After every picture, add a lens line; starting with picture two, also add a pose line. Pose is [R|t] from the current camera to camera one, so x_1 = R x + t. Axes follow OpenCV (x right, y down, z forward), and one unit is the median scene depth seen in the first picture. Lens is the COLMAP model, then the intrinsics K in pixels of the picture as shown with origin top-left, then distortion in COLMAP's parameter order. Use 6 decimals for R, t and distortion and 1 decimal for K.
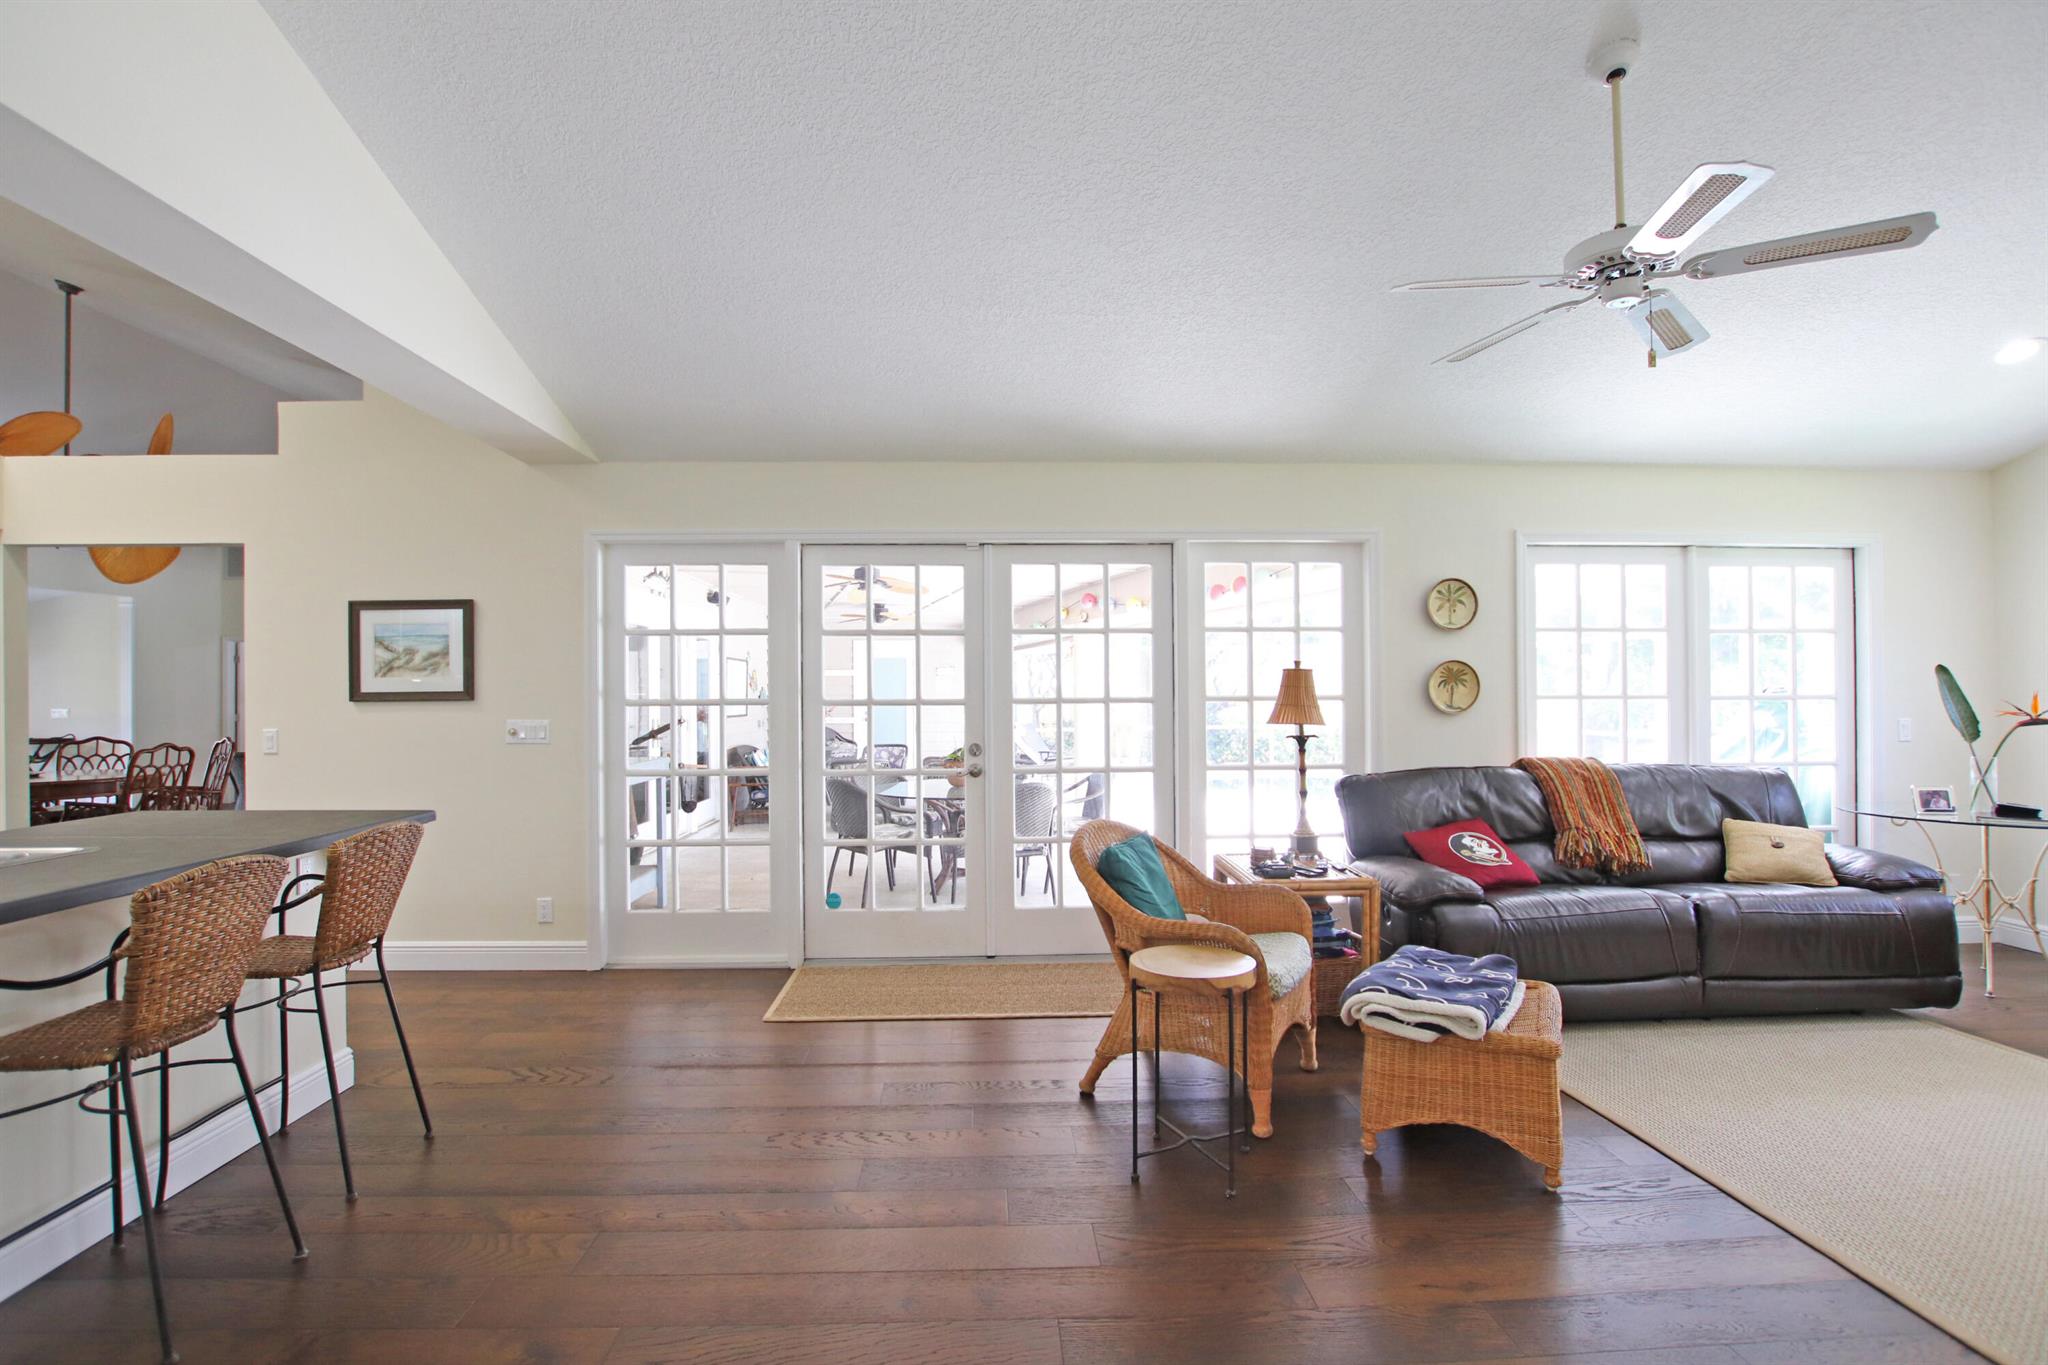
lens RADIAL K [[955.8, 0, 1019.1], [0, 955.8, 699.7], [0, 0, 1]] dist [-0.004091, 0.000955]
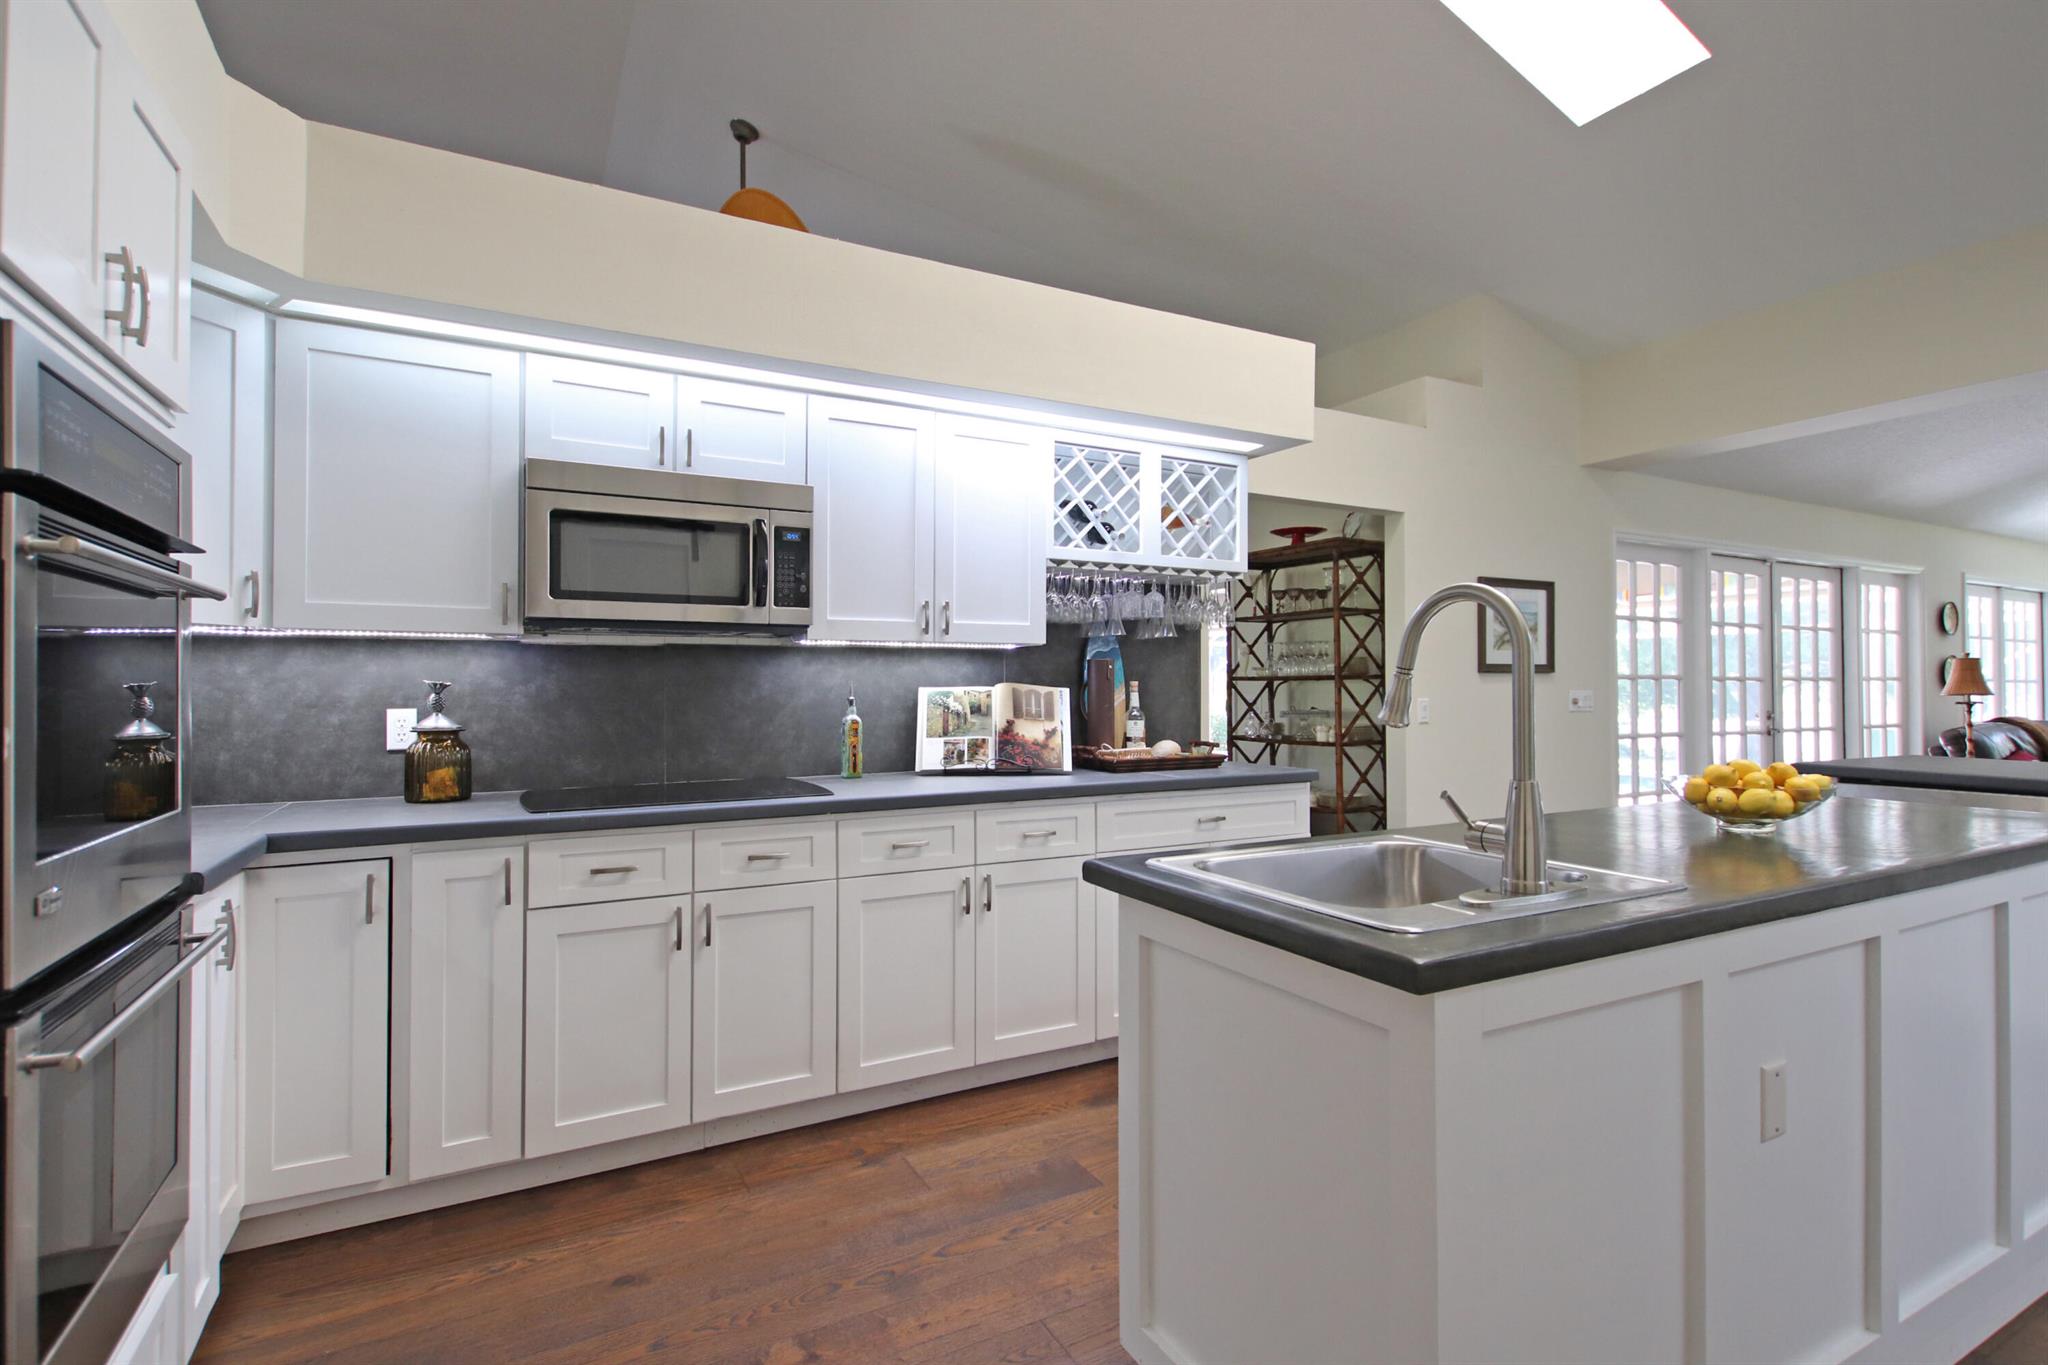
lens RADIAL K [[955.8, 0, 1006.8], [0, 955.8, 674.2], [0, 0, 1]] dist [-0.004091, 0.000955]
pose [[0.896247, 0.010147, 0.443439, -1.635139], [-0.014090, 0.999885, 0.005598, 0.005078], [-0.443331, -0.011265, 0.896287, 0.284629]]
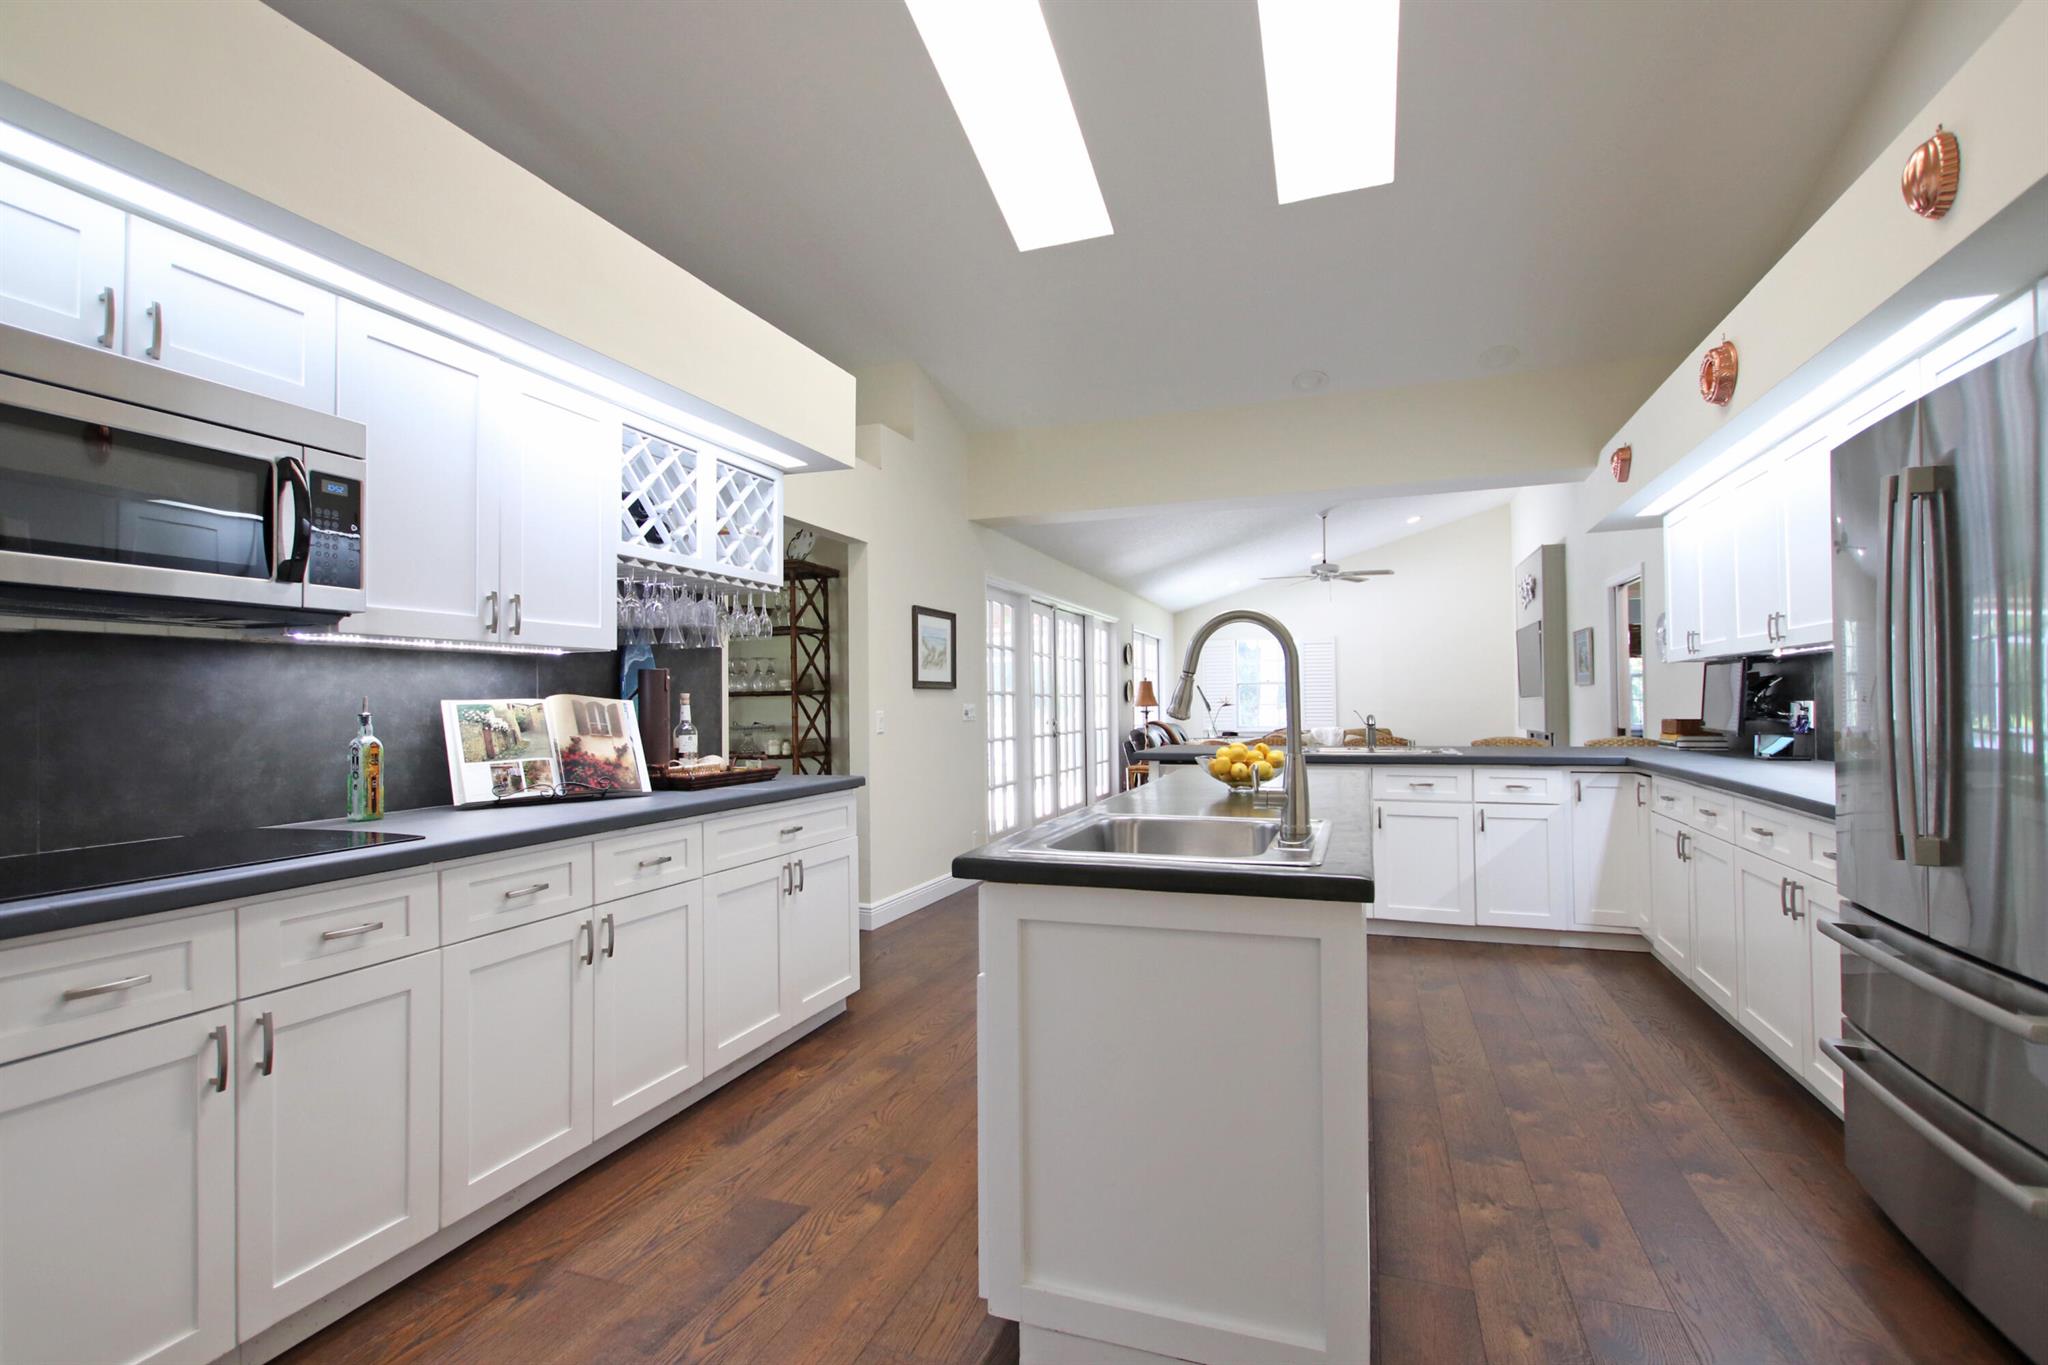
lens RADIAL K [[955.8, 0, 1011.0], [0, 955.8, 689.3], [0, 0, 1]] dist [-0.004091, 0.000955]
pose [[0.356132, 0.016775, 0.934285, -1.792992], [-0.012447, 0.999835, -0.013208, 0.017509], [-0.934353, -0.006926, 0.356283, 0.449490]]
